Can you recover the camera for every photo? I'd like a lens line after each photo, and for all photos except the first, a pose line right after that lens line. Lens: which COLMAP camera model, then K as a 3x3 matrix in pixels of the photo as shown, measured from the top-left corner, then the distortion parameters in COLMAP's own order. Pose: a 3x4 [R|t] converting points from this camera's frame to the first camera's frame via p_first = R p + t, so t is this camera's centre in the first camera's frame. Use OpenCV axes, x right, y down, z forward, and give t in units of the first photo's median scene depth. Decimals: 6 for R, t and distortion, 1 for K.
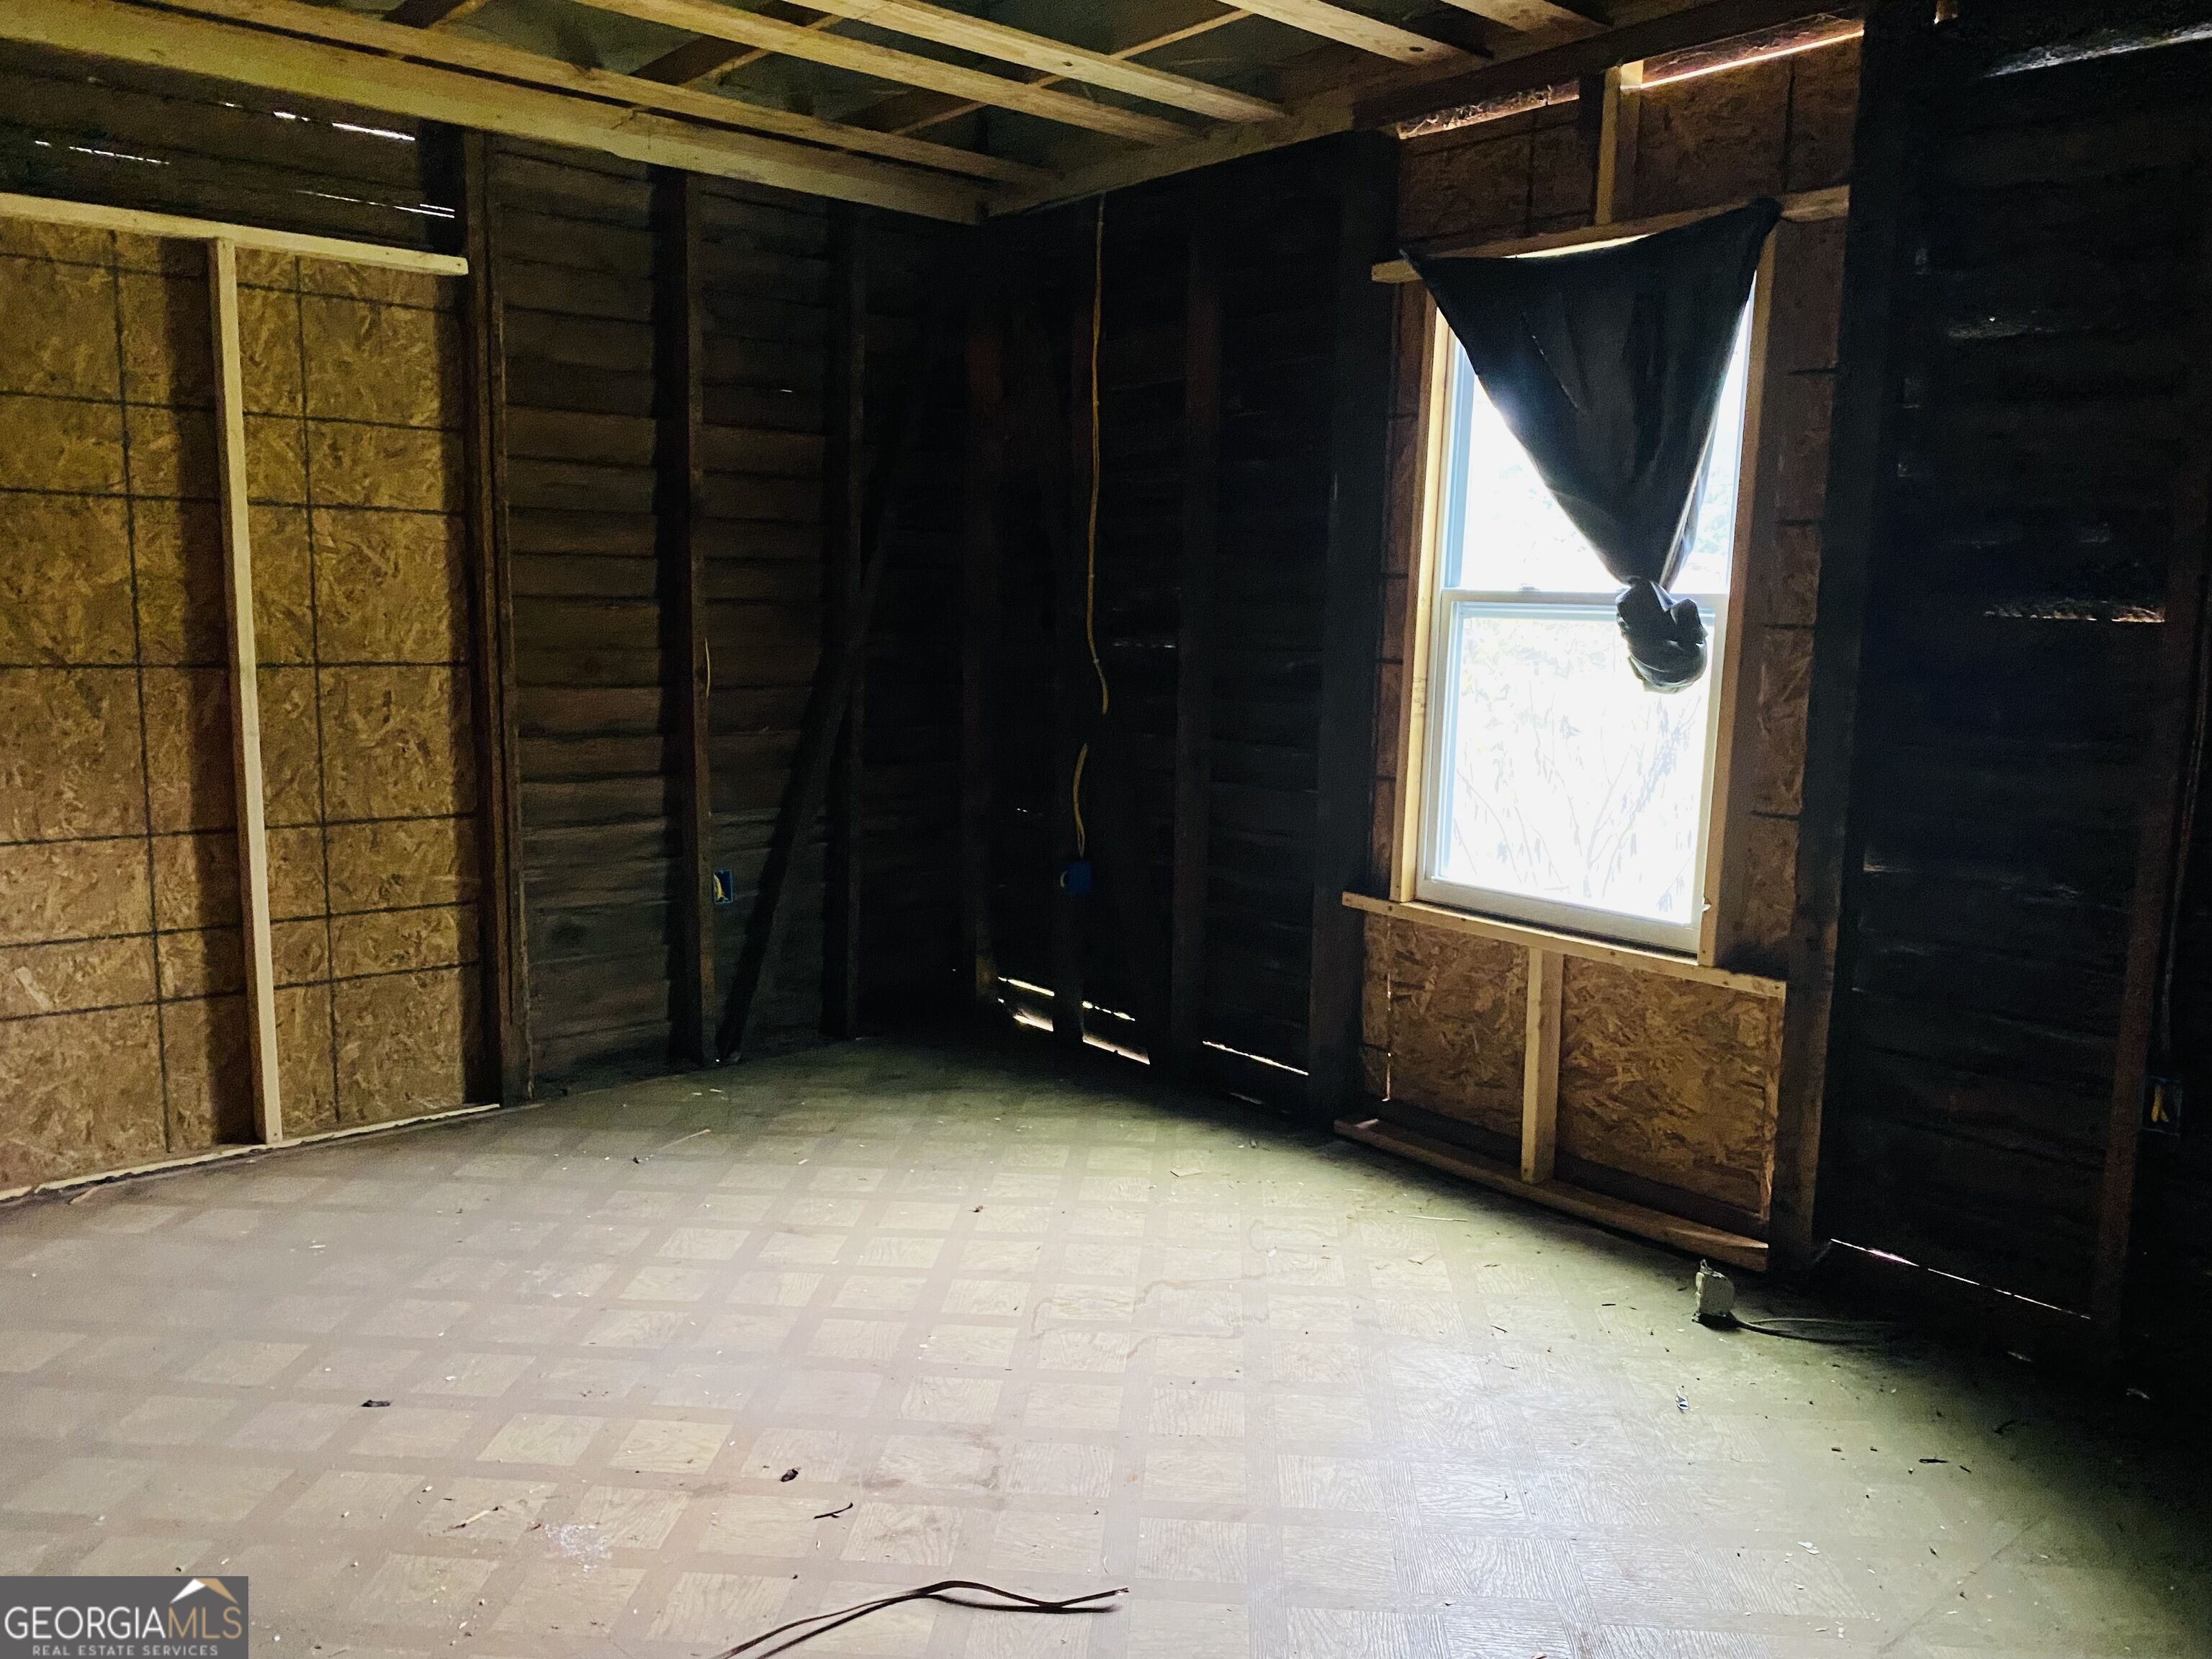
lens RADIAL K [[1684.0, 0, 1083.7], [0, 1684.0, 829.4], [0, 0, 1]] dist [0.060510, -0.091824]
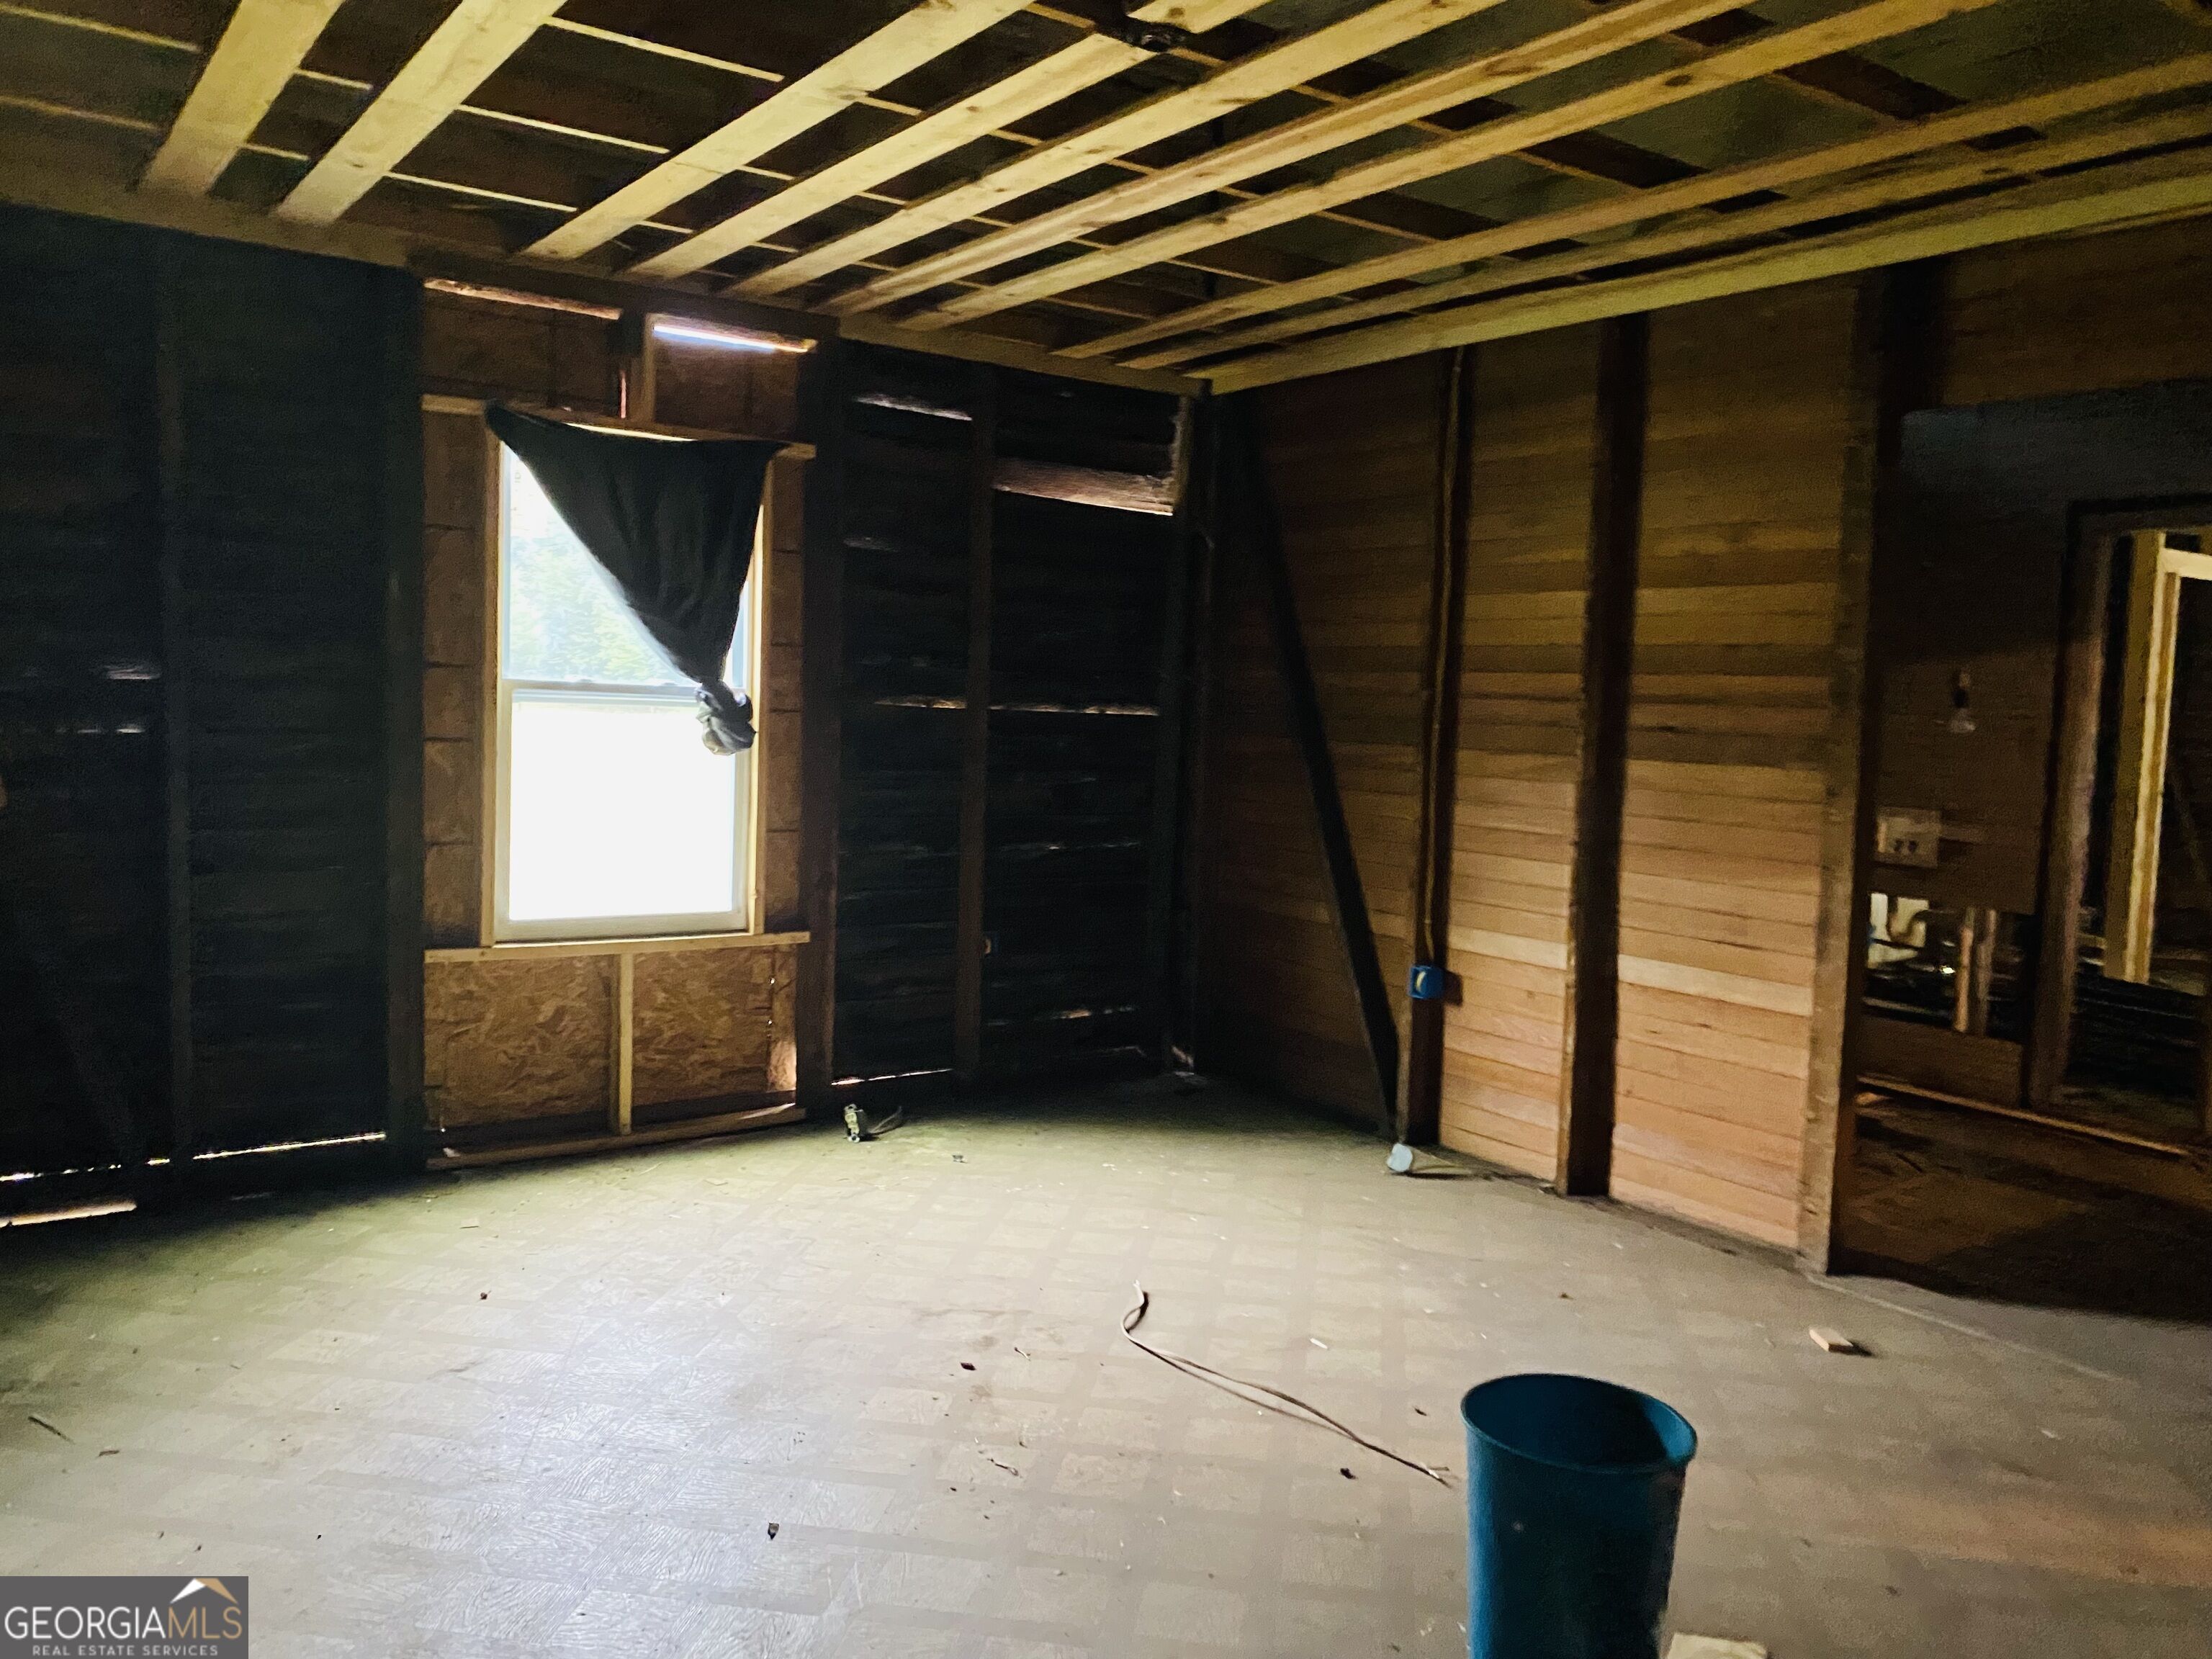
lens RADIAL K [[1684.0, 0, 1083.7], [0, 1684.0, 829.4], [0, 0, 1]] dist [0.060510, -0.091824]
pose [[0.093905, -0.093219, 0.991207, -0.973118], [0.109895, 0.990493, 0.082741, -0.093006], [-0.989497, 0.101159, 0.103256, 0.492484]]
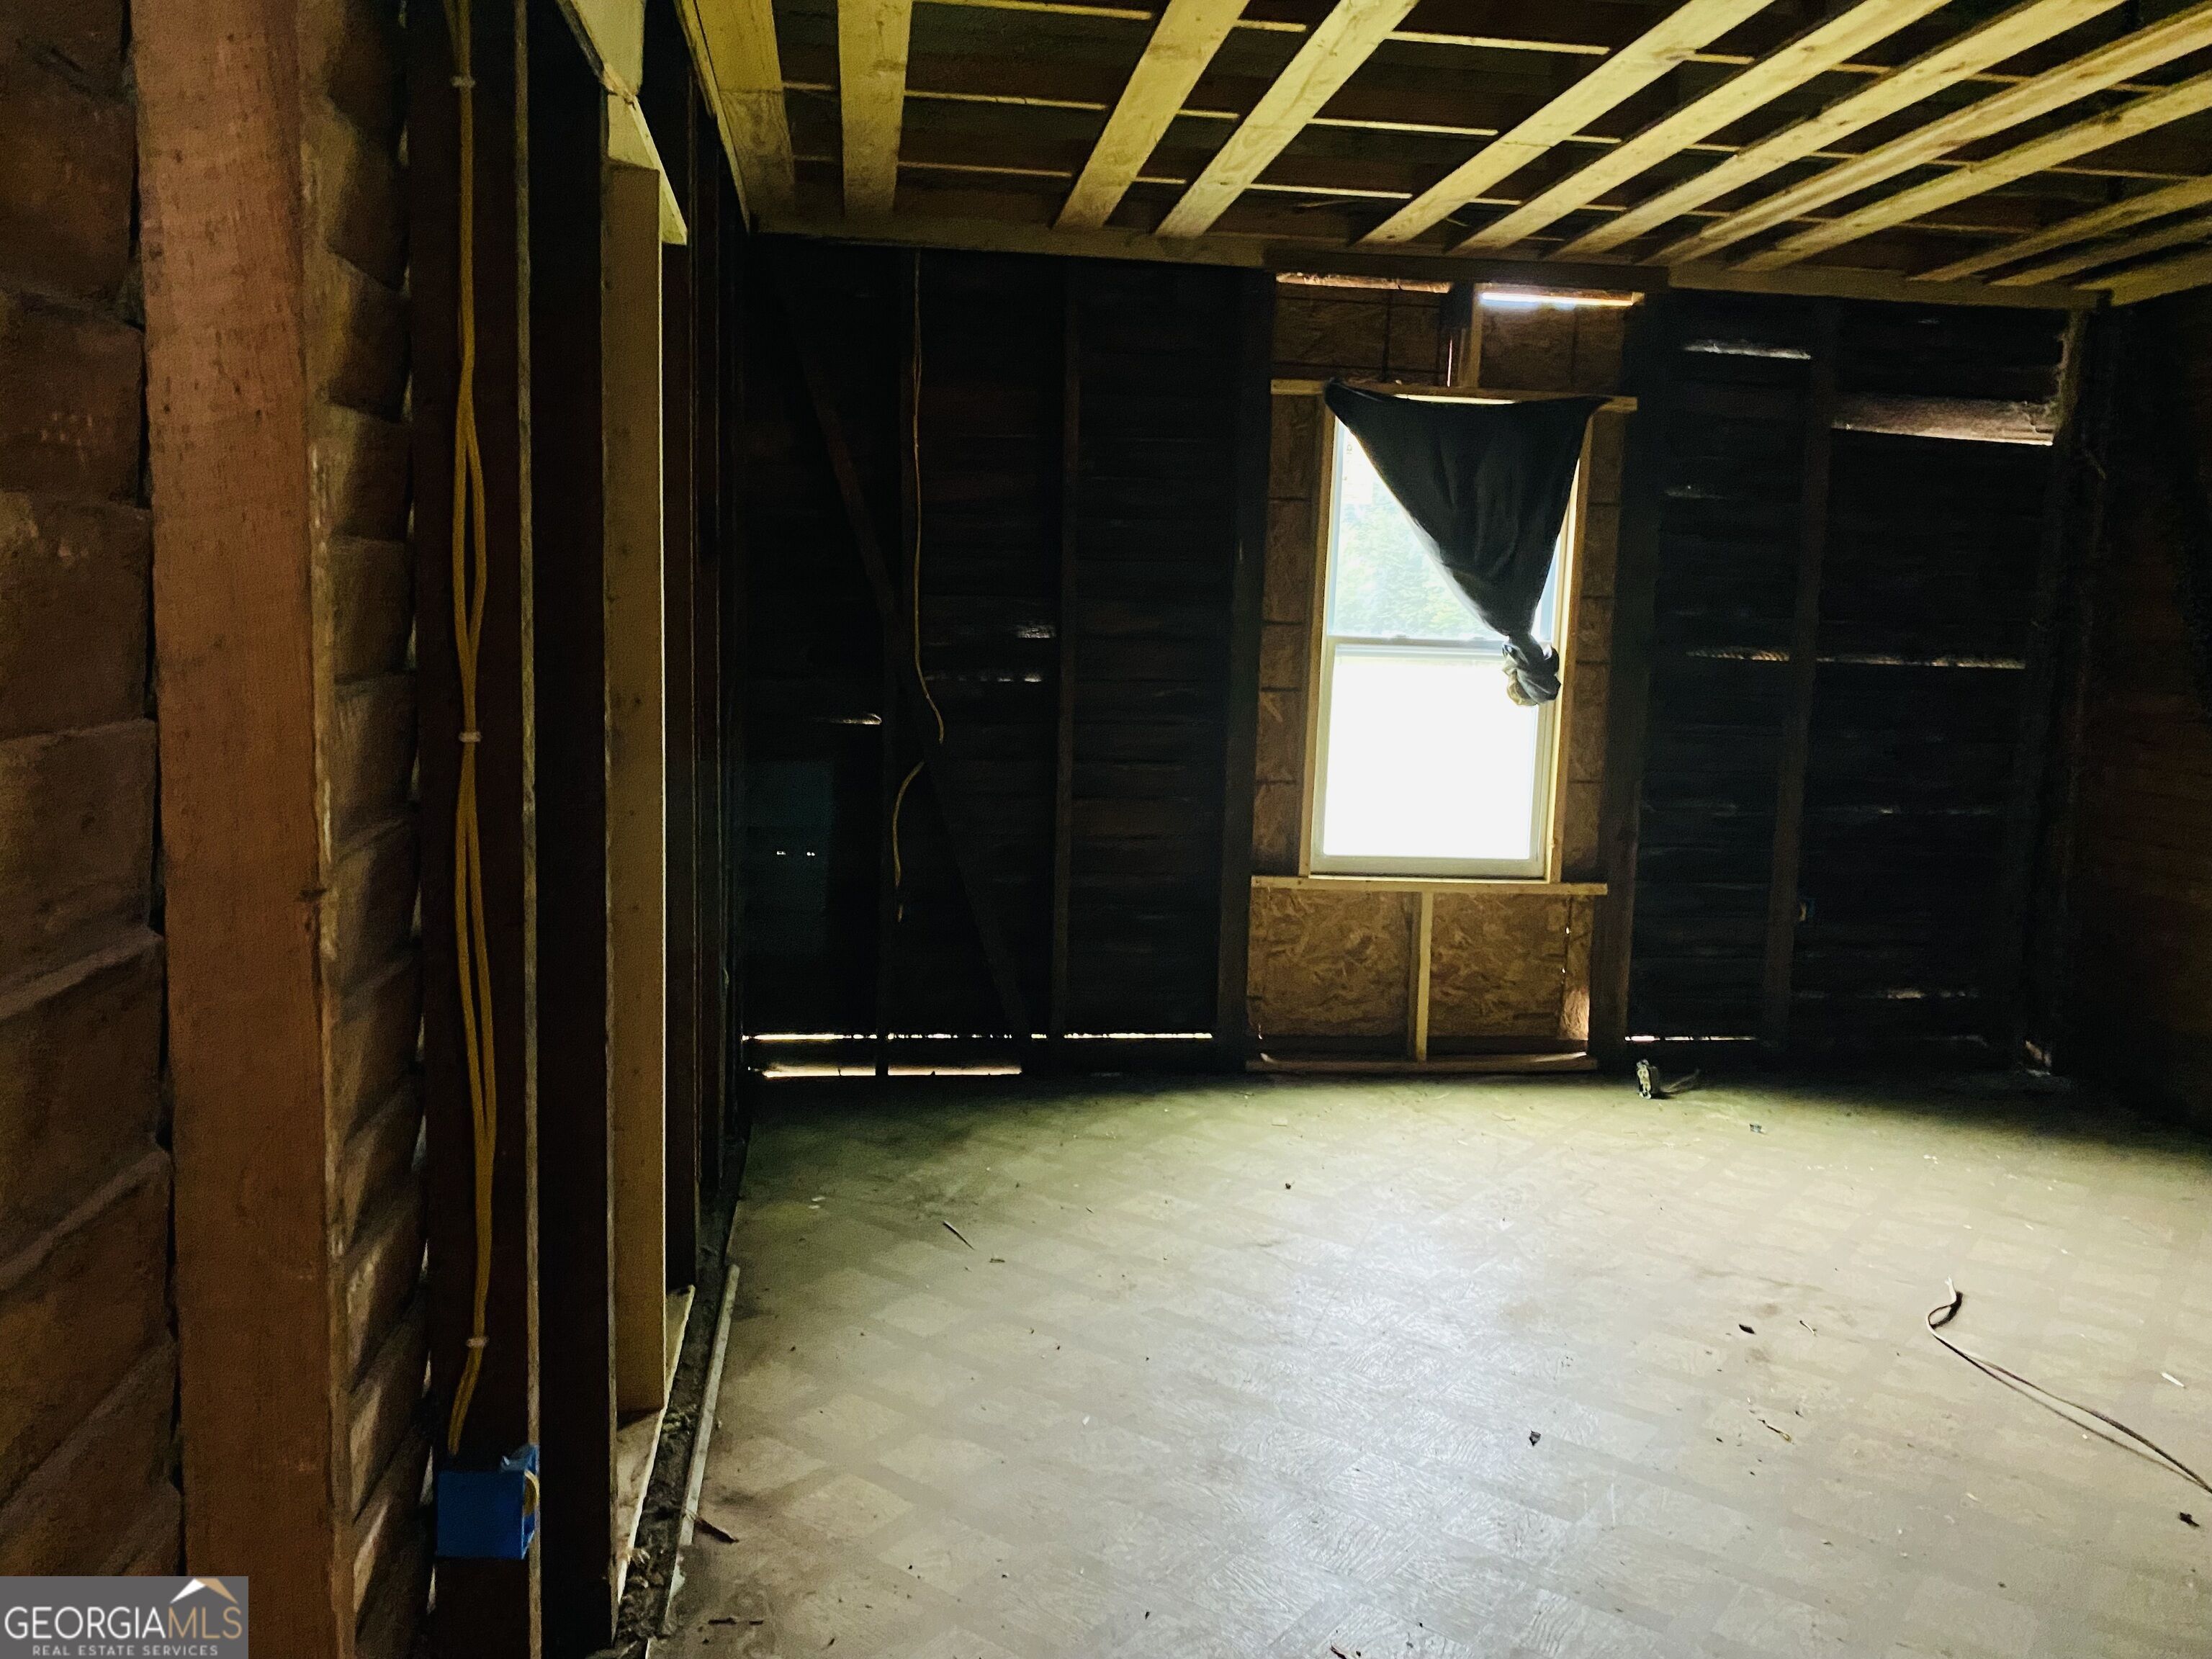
lens RADIAL K [[1687.4, 0, 1110.7], [0, 1687.4, 792.2], [0, 0, 1]] dist [0.092039, -0.090306]
pose [[0.528093, -0.084420, 0.844980, -1.024637], [0.096038, 0.994600, 0.039346, -0.089935], [-0.843738, 0.060372, 0.533349, 0.460324]]
